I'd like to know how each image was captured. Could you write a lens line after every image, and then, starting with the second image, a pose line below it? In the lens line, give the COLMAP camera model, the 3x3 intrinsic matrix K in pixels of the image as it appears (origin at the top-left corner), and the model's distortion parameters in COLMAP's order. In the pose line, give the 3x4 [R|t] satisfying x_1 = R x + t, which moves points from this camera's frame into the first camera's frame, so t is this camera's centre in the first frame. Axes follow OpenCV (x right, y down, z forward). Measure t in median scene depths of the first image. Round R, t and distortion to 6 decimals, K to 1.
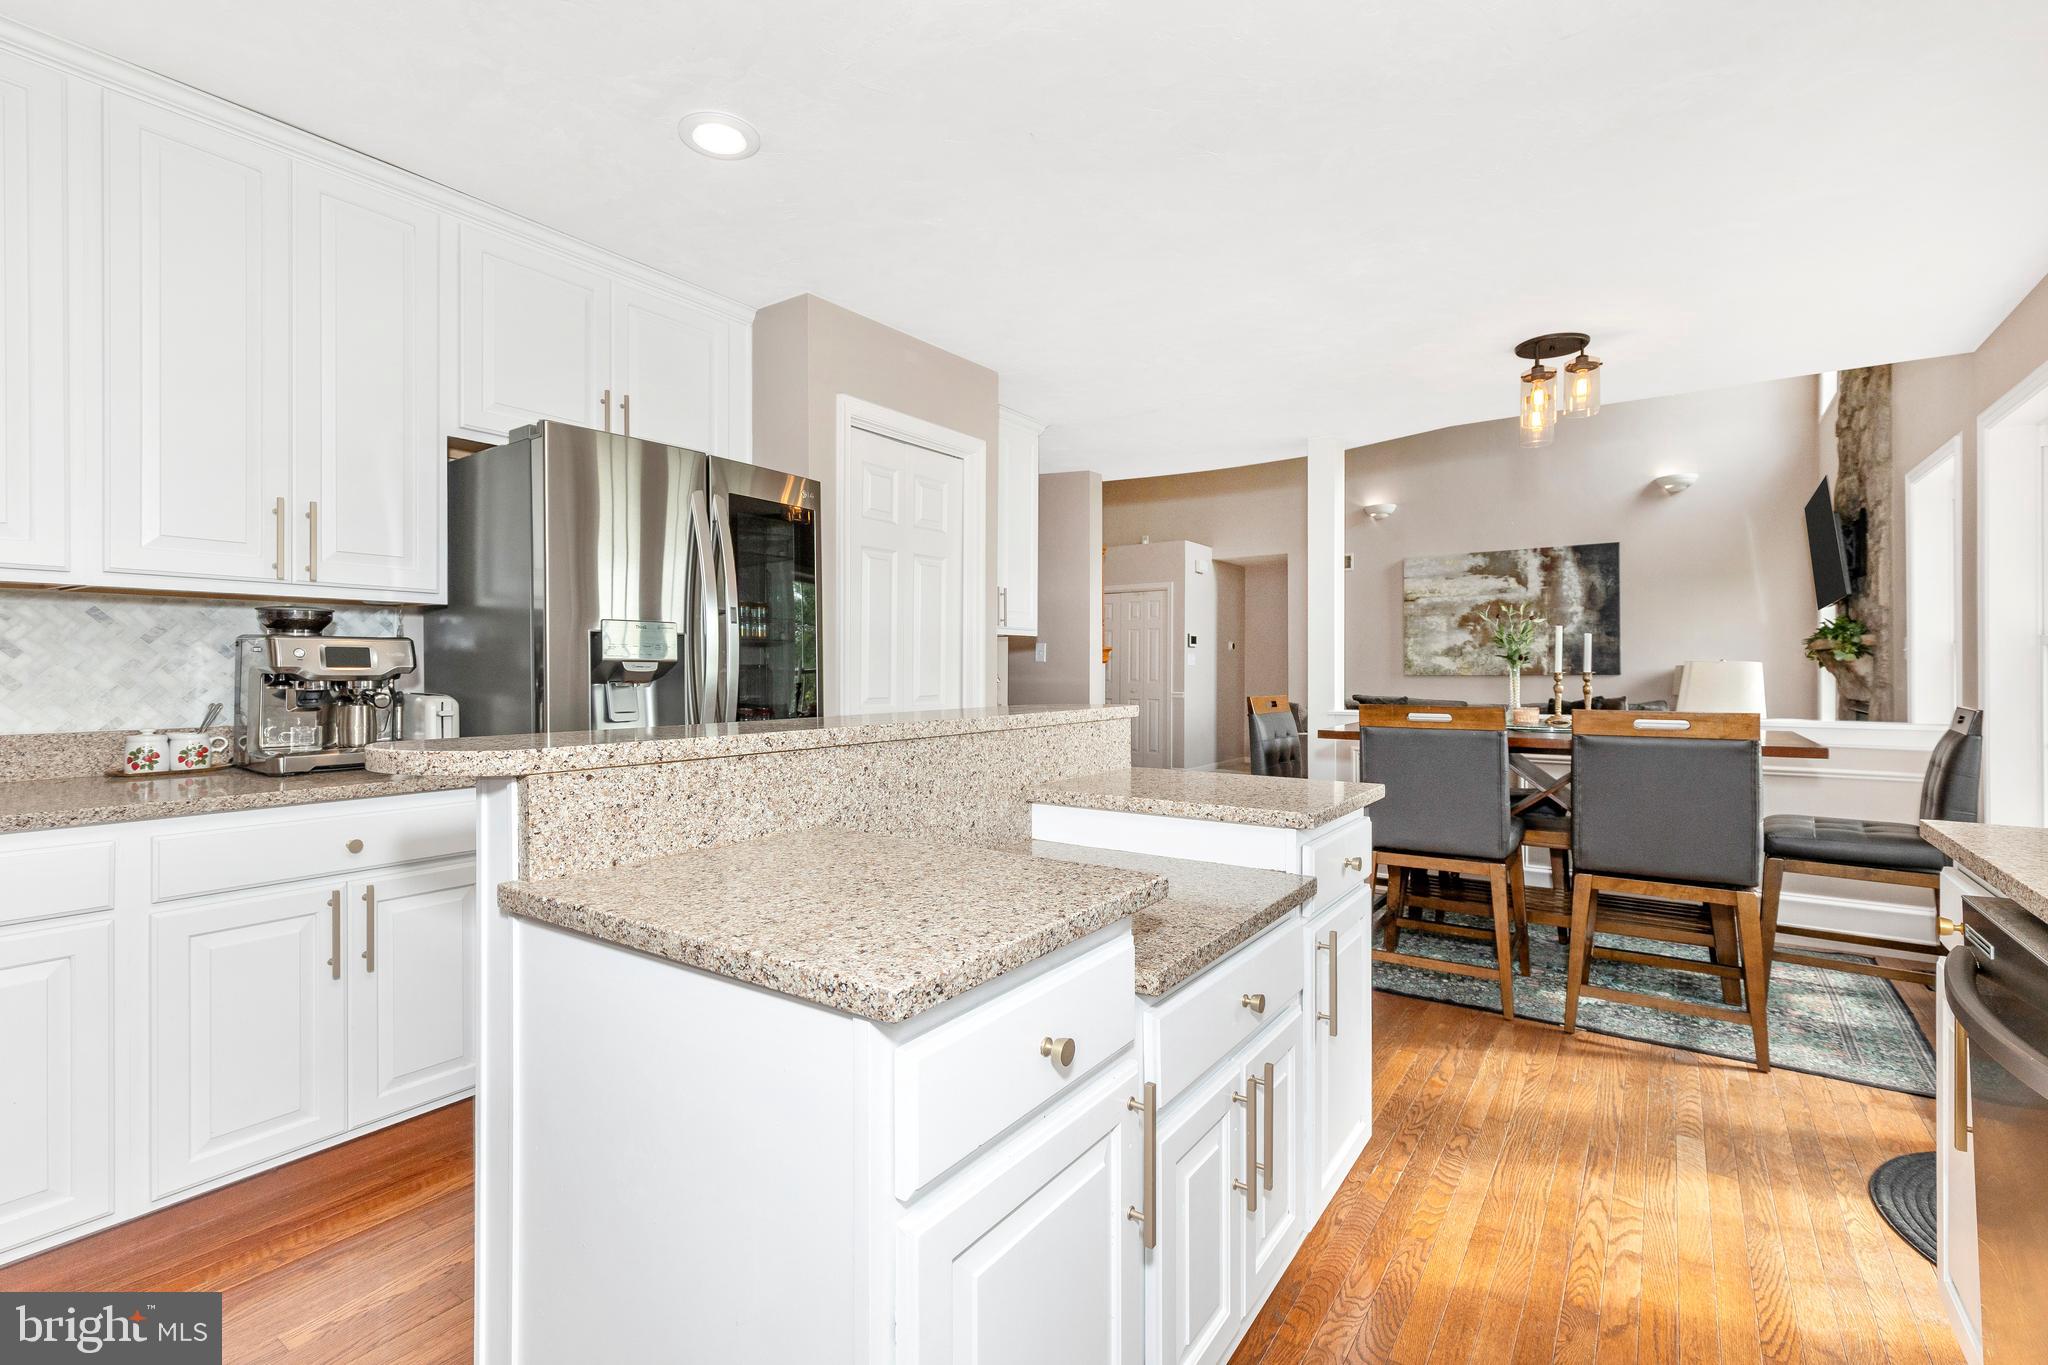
lens RADIAL K [[940.2, 0, 1028.2], [0, 940.2, 672.1], [0, 0, 1]] dist [0.015751, -0.003075]
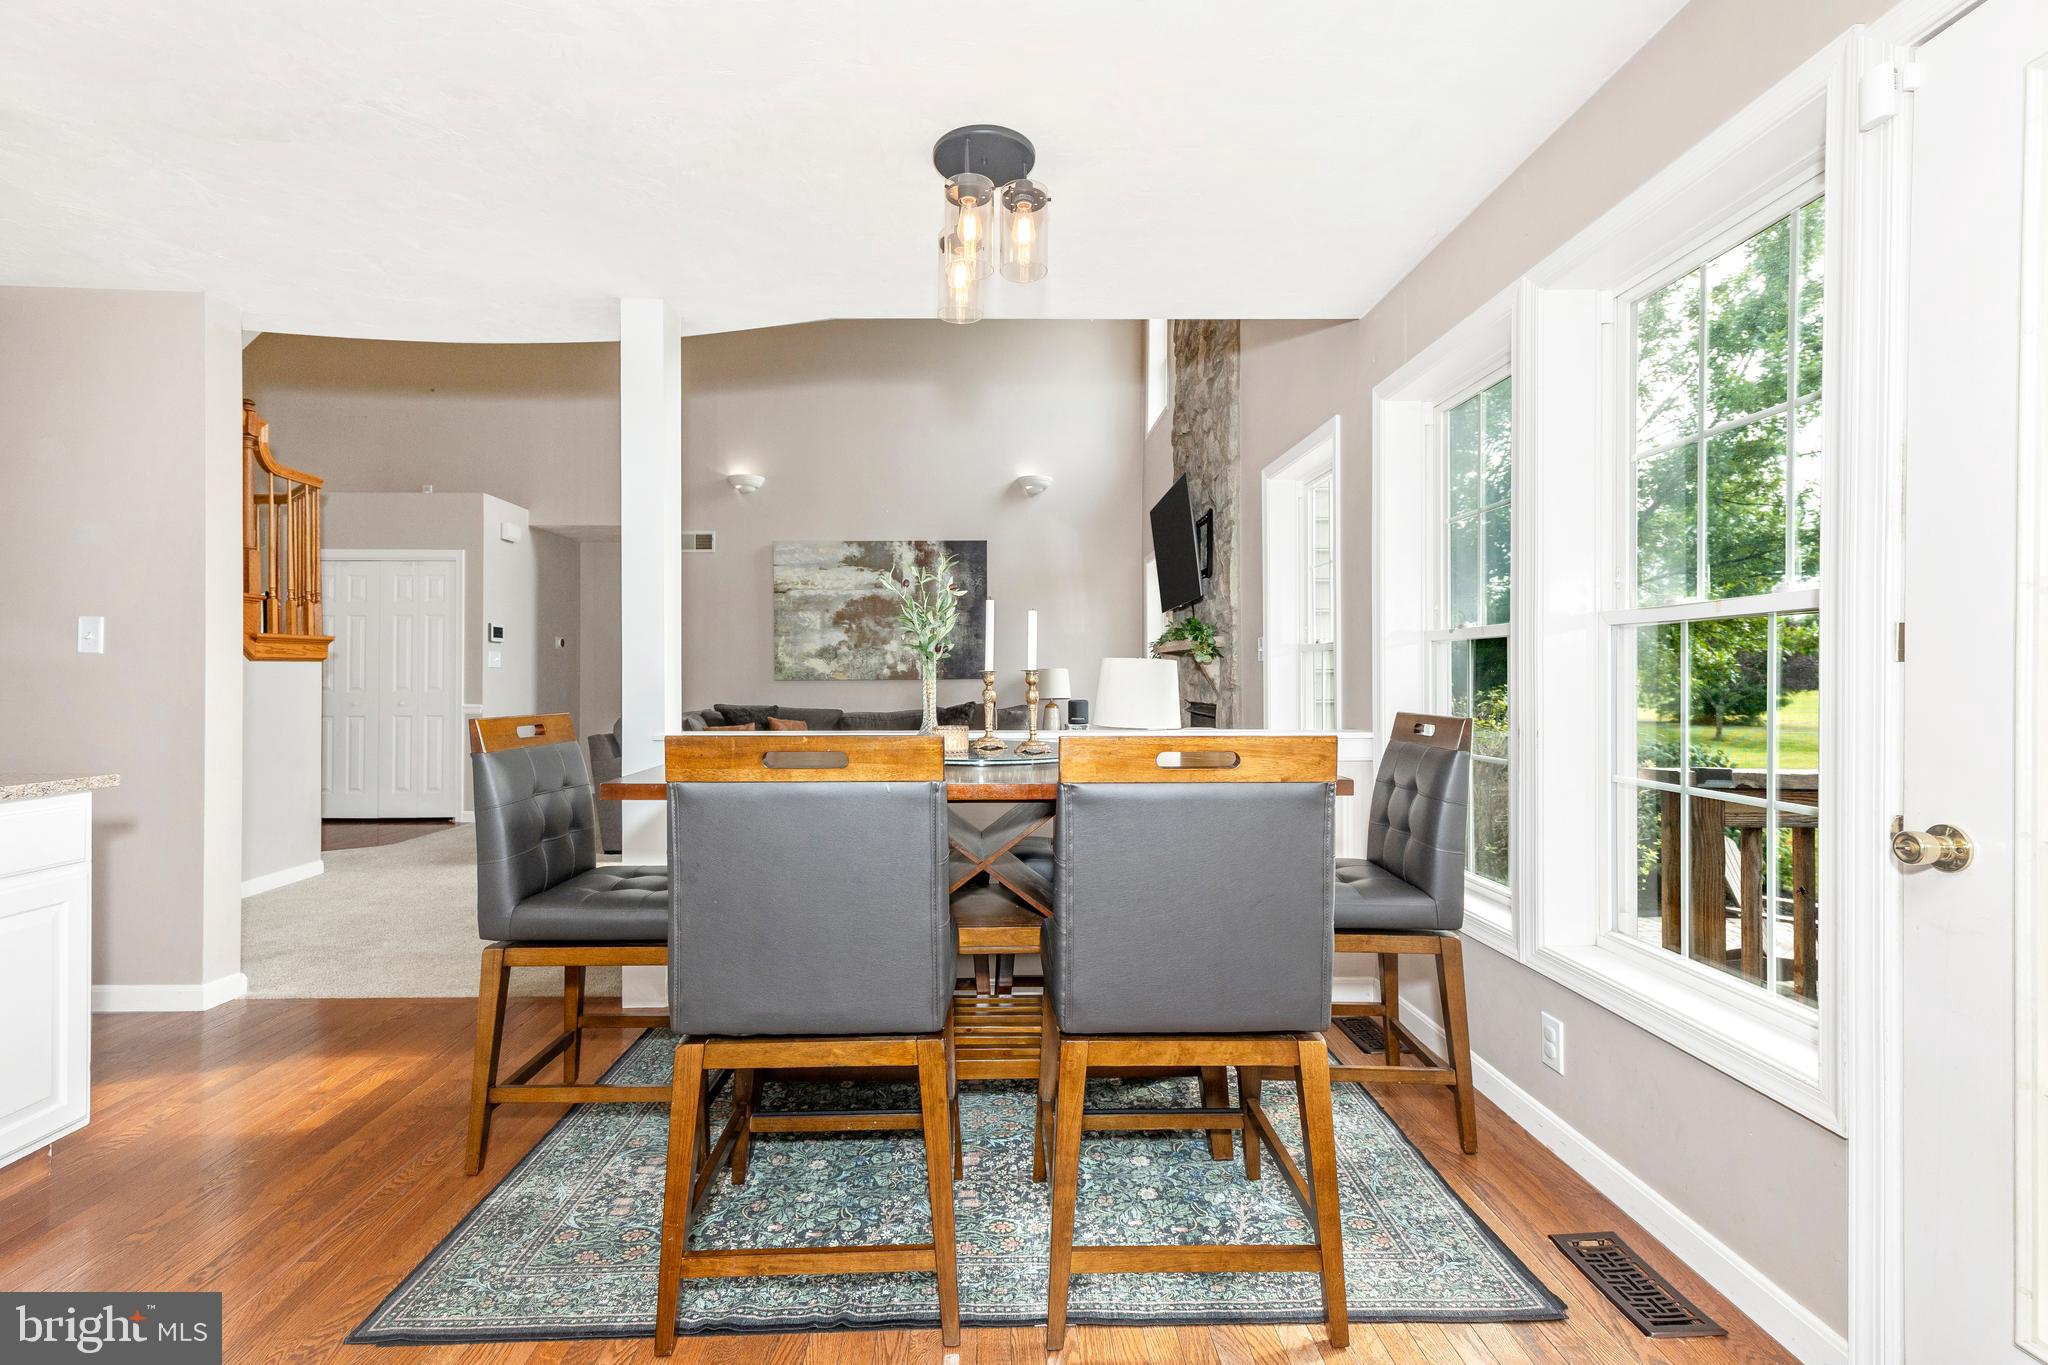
lens RADIAL K [[940.2, 0, 1008.8], [0, 940.2, 681.6], [0, 0, 1]] dist [0.015751, -0.003075]
pose [[0.813744, -0.003382, 0.581214, 0.085622], [0.001388, 0.999992, 0.003876, 0.002200], [-0.581222, -0.002347, 0.813741, 0.205347]]
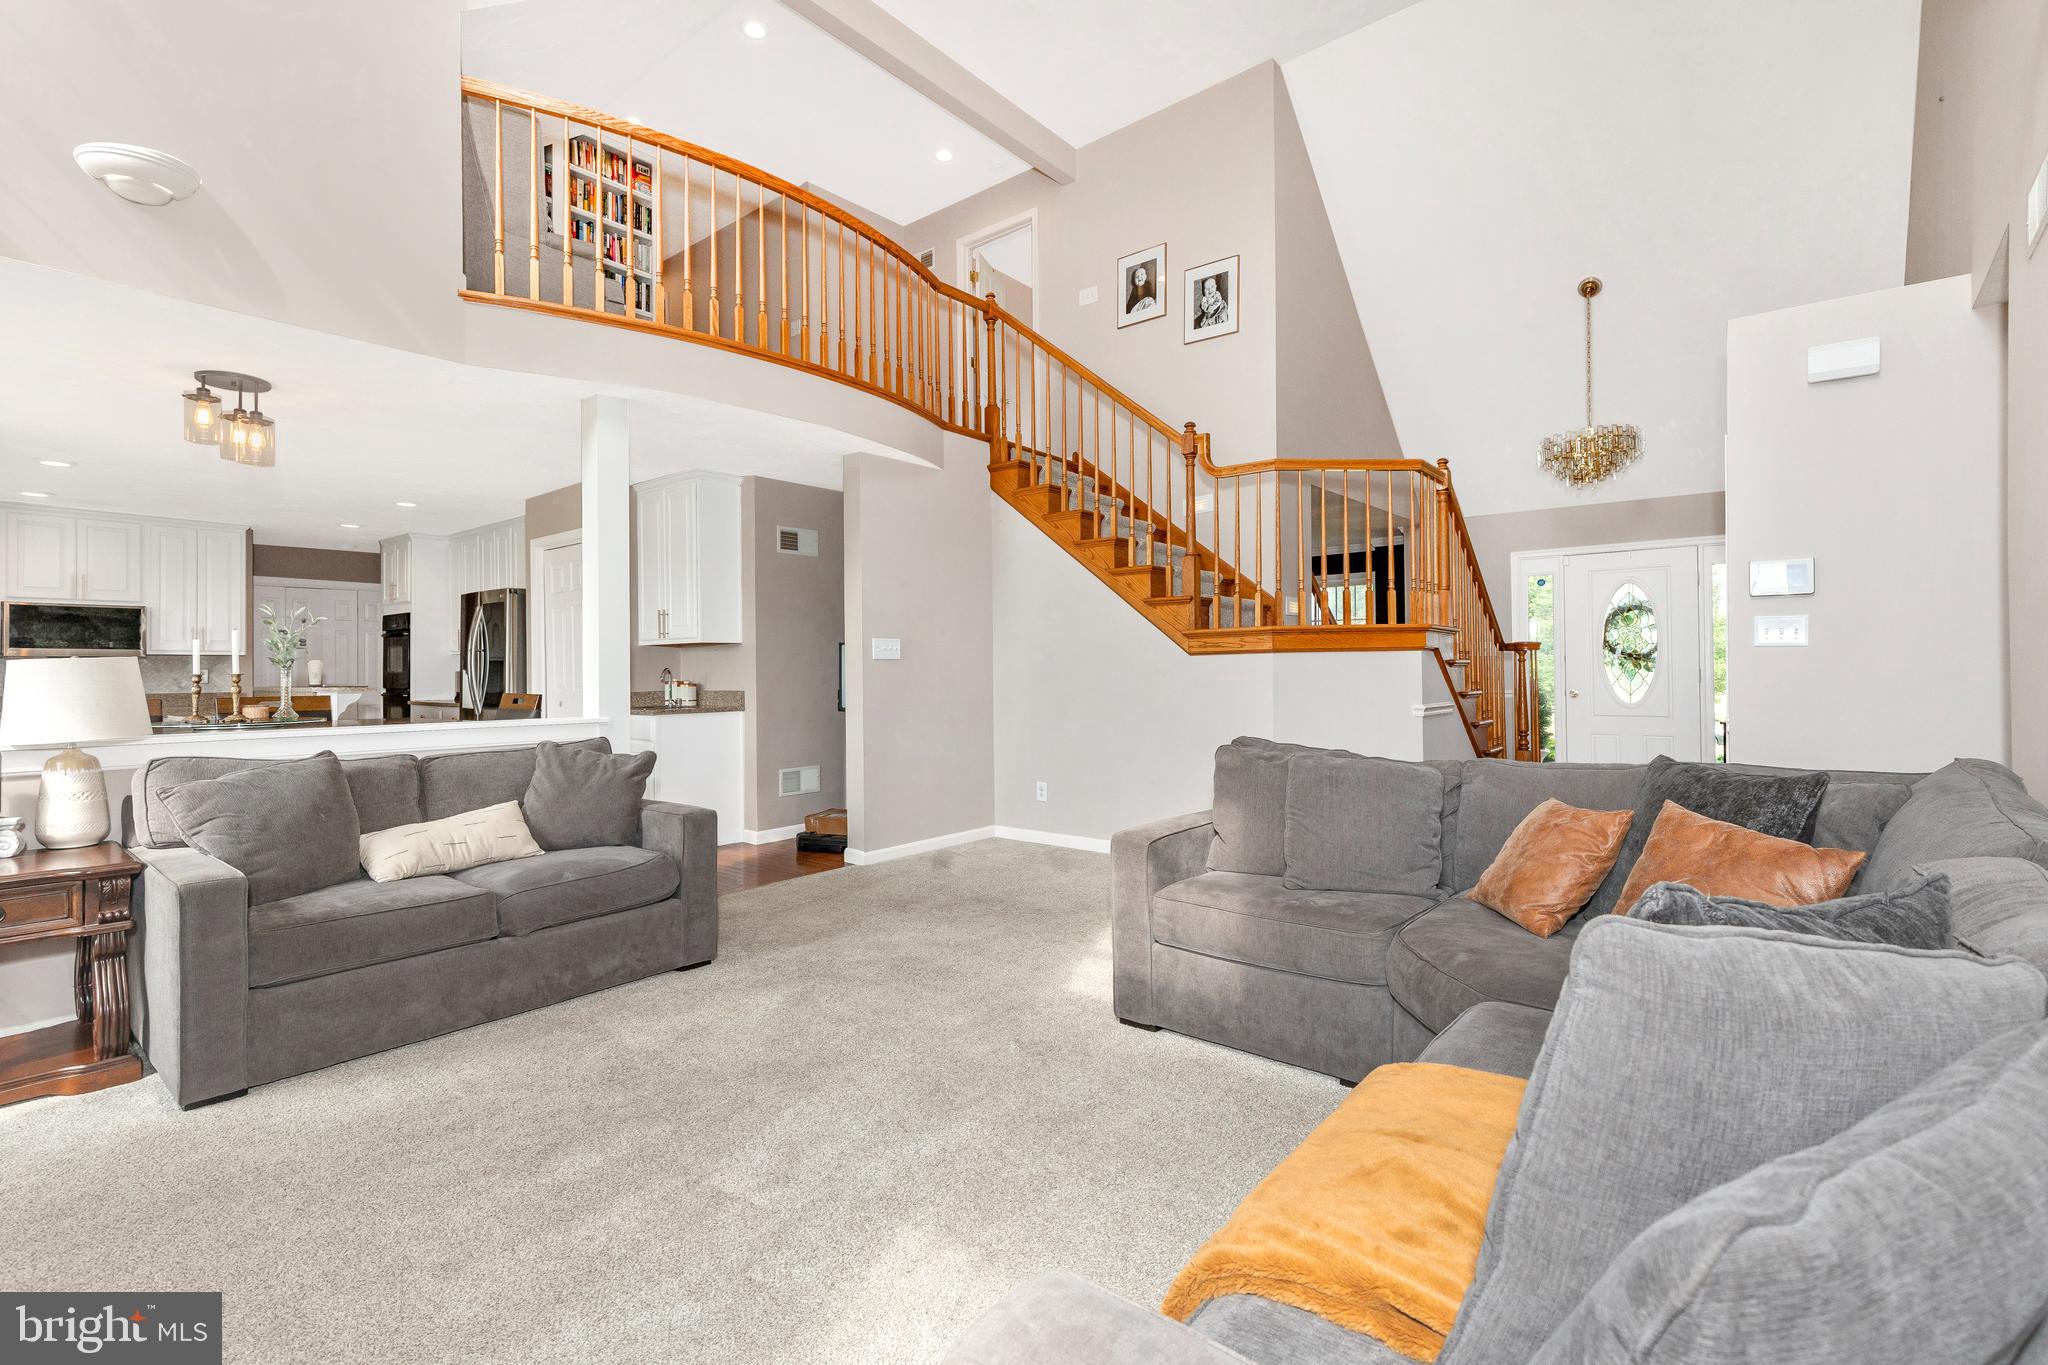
lens RADIAL K [[940.2, 0, 1046.1], [0, 940.2, 660.5], [0, 0, 1]] dist [0.015751, -0.003075]
pose [[-0.091238, -0.010302, -0.995776, 0.683043], [0.006634, 0.999918, -0.010952, 0.001271], [0.995807, -0.007605, -0.091162, 0.887593]]
